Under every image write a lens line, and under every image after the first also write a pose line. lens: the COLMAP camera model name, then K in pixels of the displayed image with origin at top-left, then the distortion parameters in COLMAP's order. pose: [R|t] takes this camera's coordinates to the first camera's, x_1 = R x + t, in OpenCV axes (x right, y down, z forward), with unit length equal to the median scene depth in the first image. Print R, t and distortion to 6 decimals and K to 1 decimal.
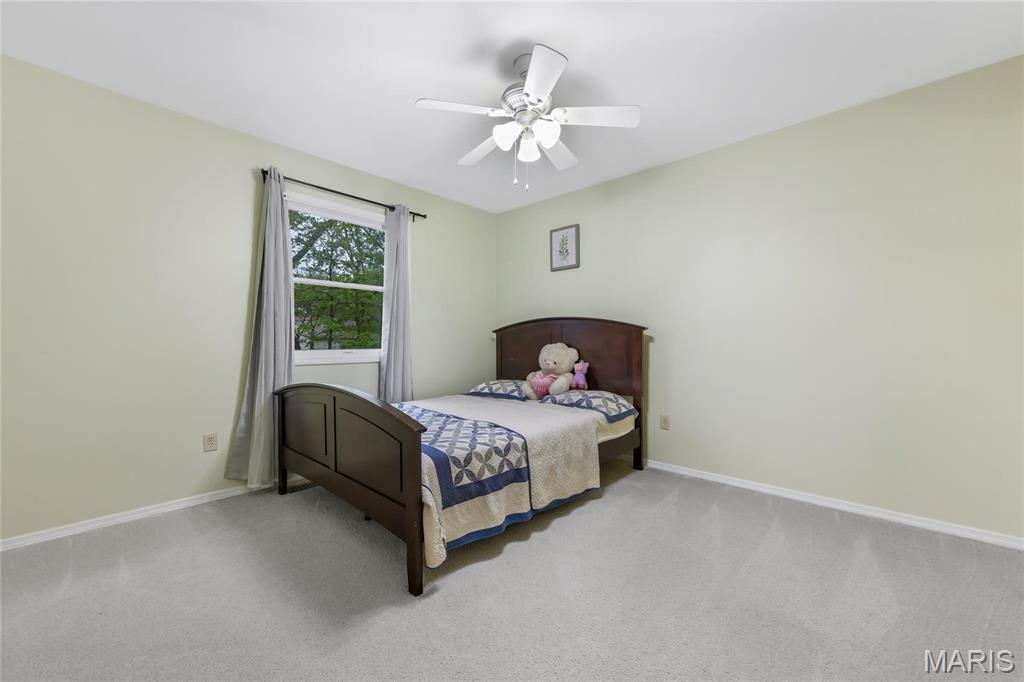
lens RADIAL K [[403.5, 0, 512.9], [0, 403.5, 344.4], [0, 0, 1]] dist [0.000353, 0.000094]
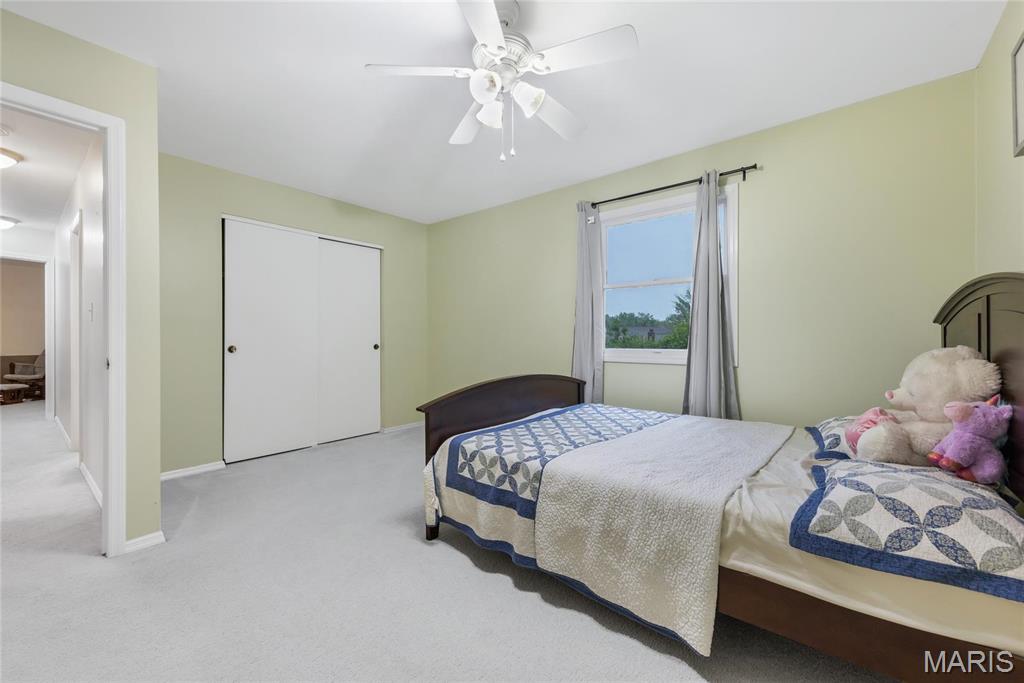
lens RADIAL K [[403.5, 0, 513.3], [0, 403.5, 338.2], [0, 0, 1]] dist [0.000353, 0.000094]
pose [[0.055851, -0.005926, -0.998422, 0.781219], [-0.003178, 0.999976, -0.006113, -0.009317], [0.998434, 0.003515, 0.055831, 0.877629]]
